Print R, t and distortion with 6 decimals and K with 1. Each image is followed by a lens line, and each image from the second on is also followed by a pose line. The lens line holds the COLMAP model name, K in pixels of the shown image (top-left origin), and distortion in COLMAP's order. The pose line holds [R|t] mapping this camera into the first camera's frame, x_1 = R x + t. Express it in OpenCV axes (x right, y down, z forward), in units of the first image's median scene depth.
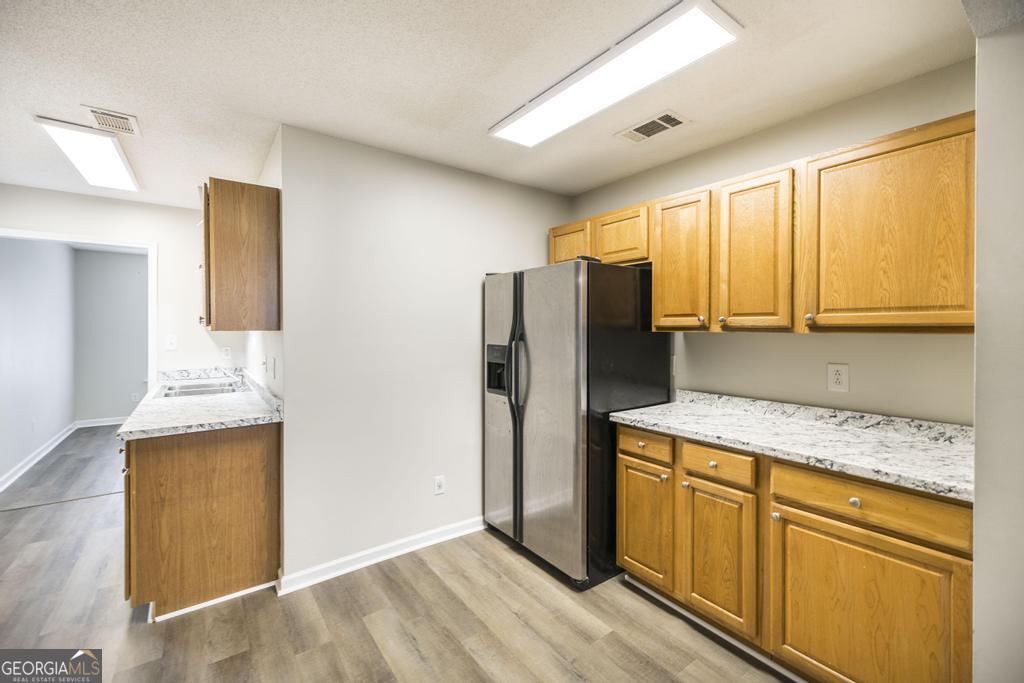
lens RADIAL K [[433.3, 0, 516.7], [0, 433.3, 333.0], [0, 0, 1]] dist [0.005944, 0.000653]
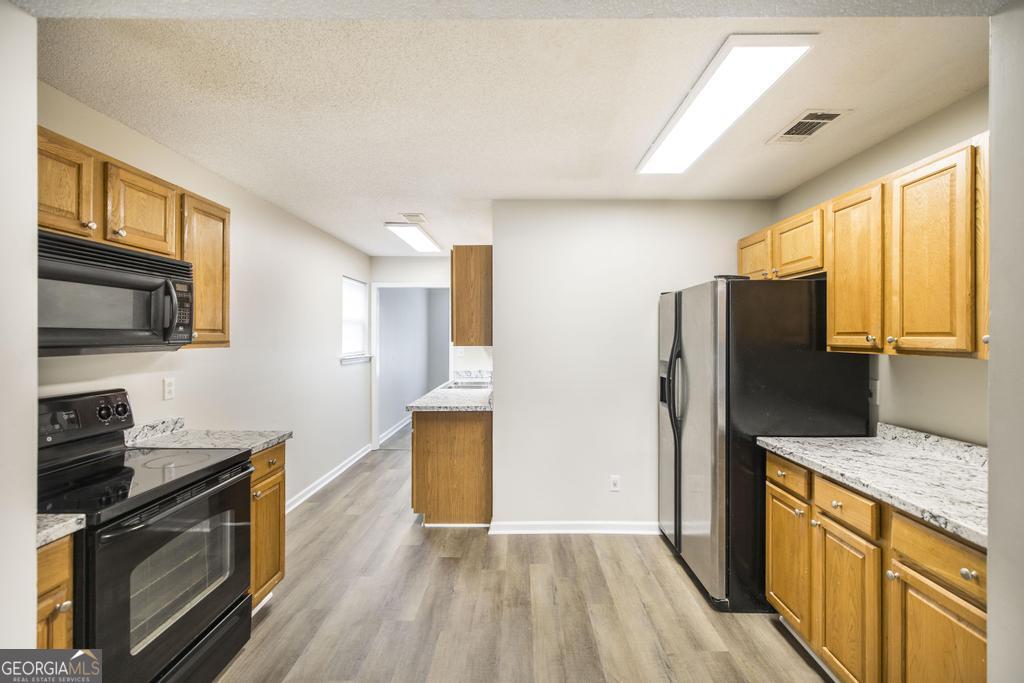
lens RADIAL K [[433.3, 0, 504.6], [0, 433.3, 340.1], [0, 0, 1]] dist [0.005944, 0.000653]
pose [[0.796413, 0.002245, -0.604749, 0.361181], [-0.005935, 0.999974, -0.004104, -0.020842], [0.604725, 0.006857, 0.796405, -0.098922]]
